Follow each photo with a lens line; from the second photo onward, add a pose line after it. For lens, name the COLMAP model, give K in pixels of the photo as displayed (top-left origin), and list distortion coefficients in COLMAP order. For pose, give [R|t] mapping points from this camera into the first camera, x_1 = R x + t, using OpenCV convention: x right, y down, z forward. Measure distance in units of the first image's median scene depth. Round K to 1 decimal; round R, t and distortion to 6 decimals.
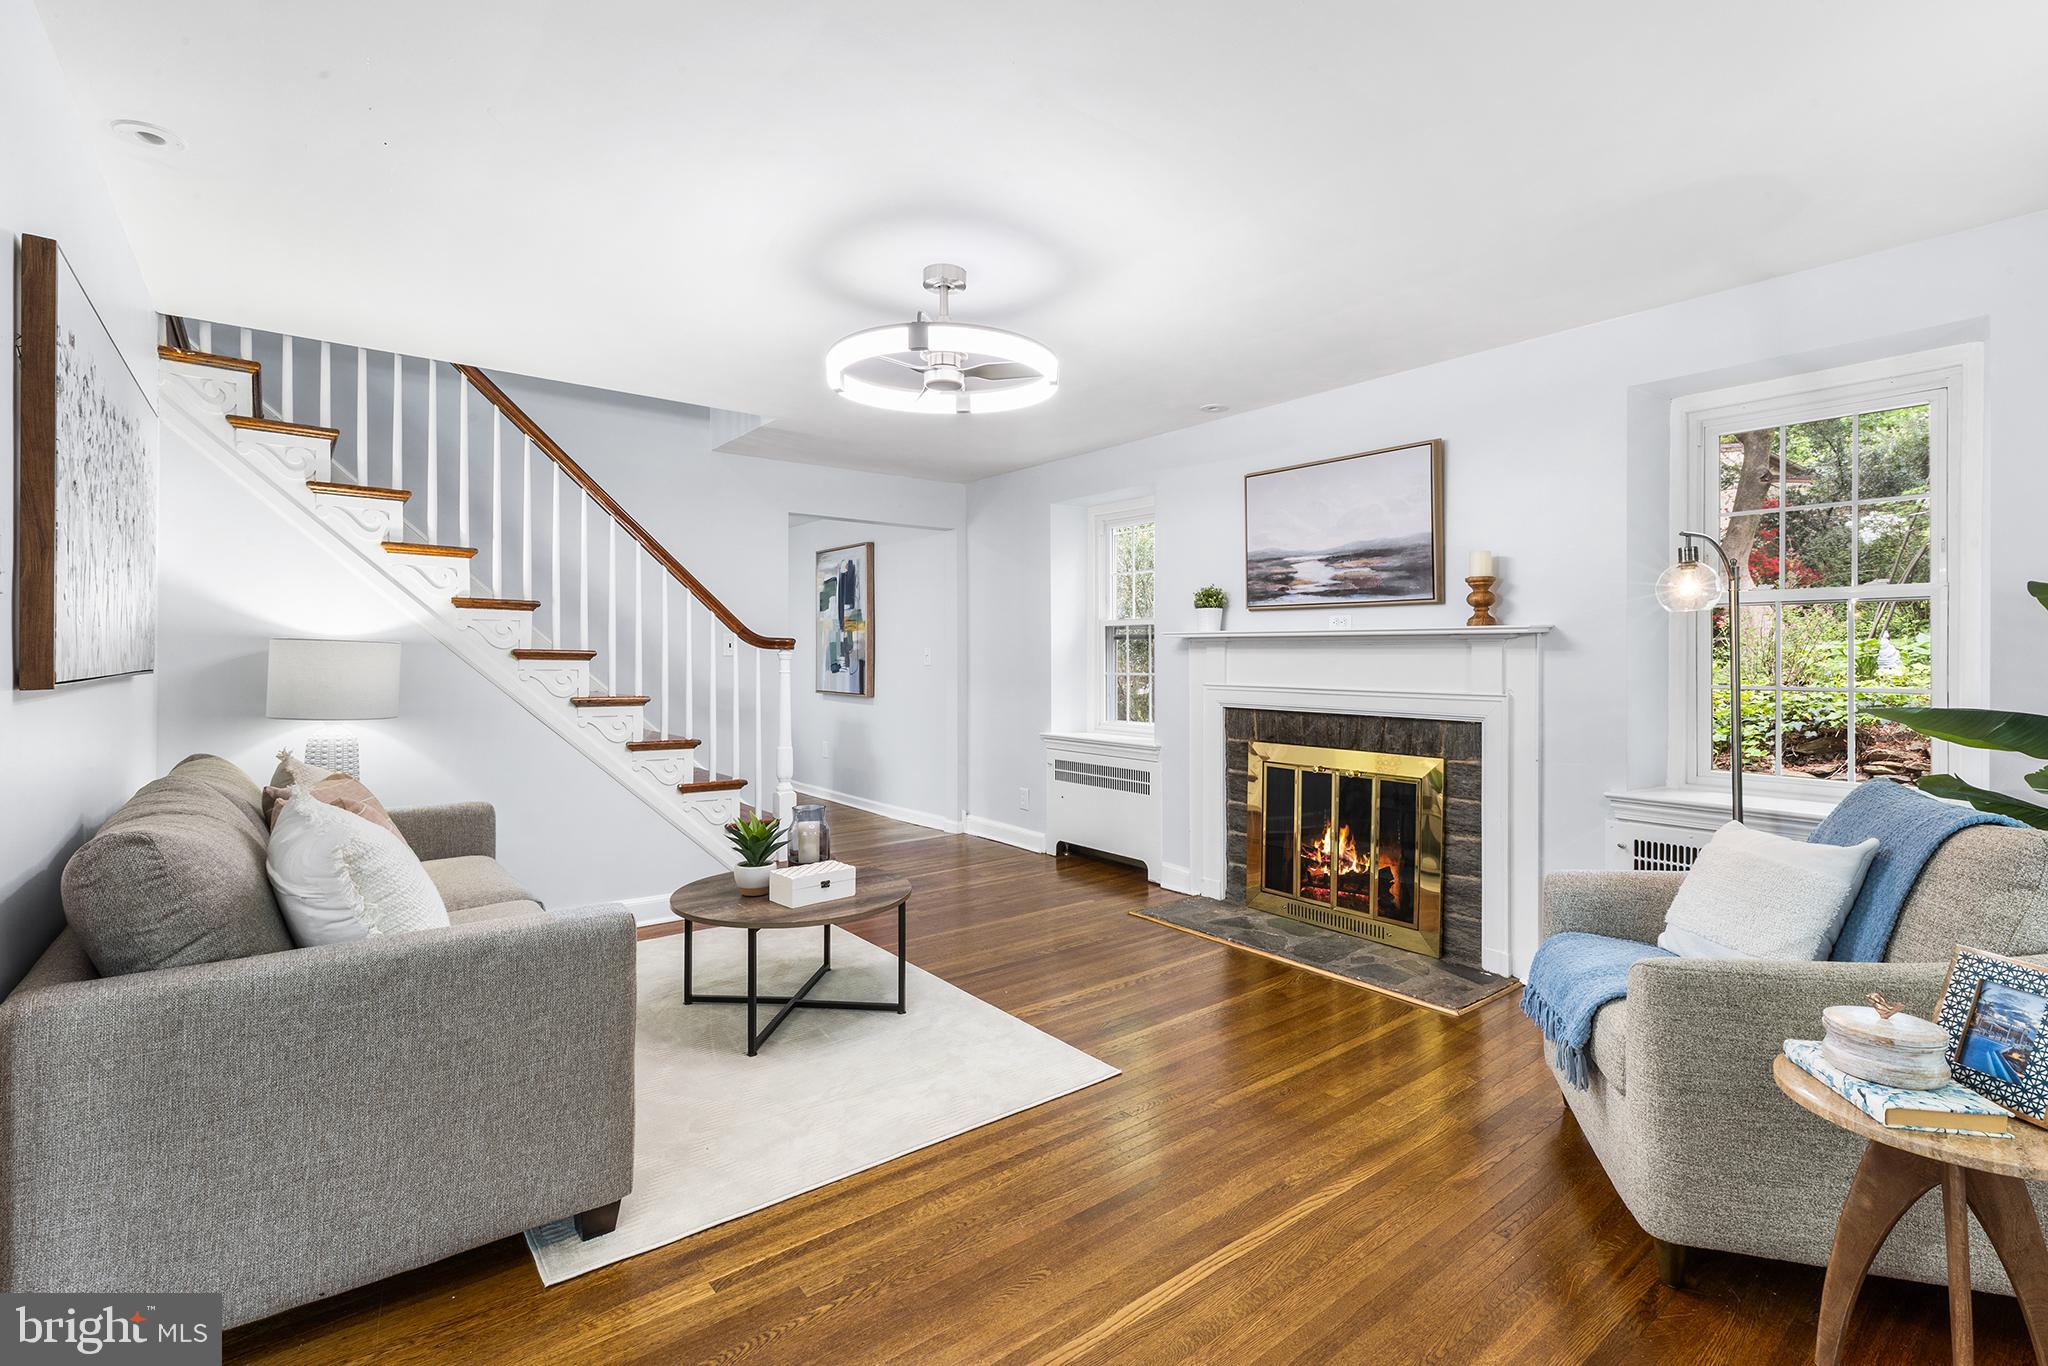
lens RADIAL K [[929.2, 0, 1021.9], [0, 929.2, 654.5], [0, 0, 1]] dist [0.002894, -0.000872]
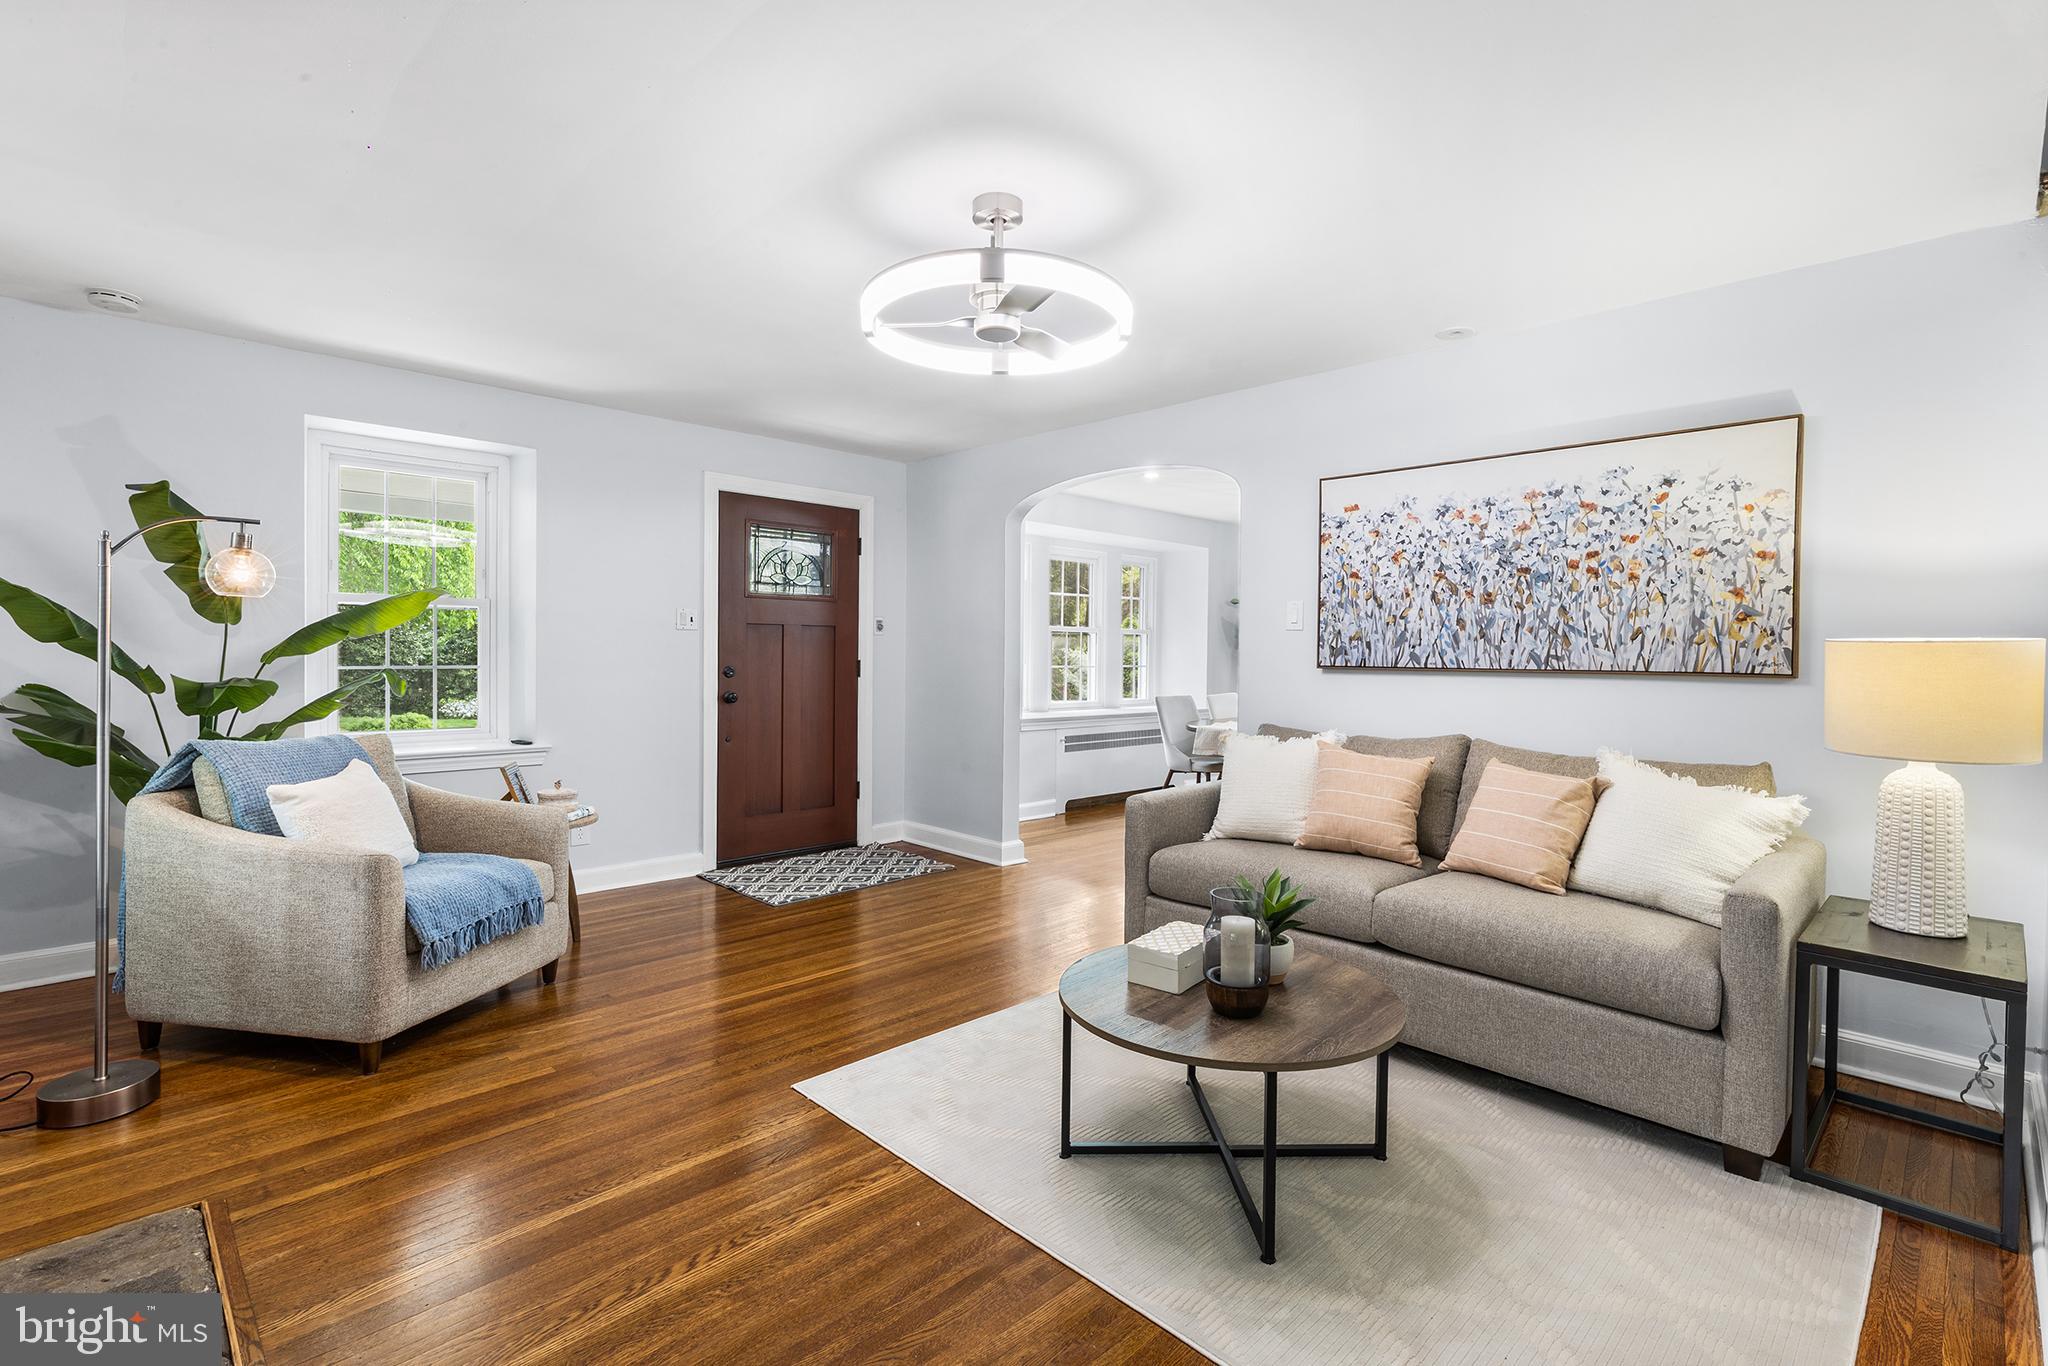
lens RADIAL K [[942.2, 0, 1020.2], [0, 942.2, 668.1], [0, 0, 1]] dist [0.001411, -0.000069]
pose [[-0.994059, -0.010263, -0.108362, -0.016250], [-0.012183, 0.999780, 0.017075, 0.004027], [0.108163, 0.018294, -0.993965, 2.003614]]
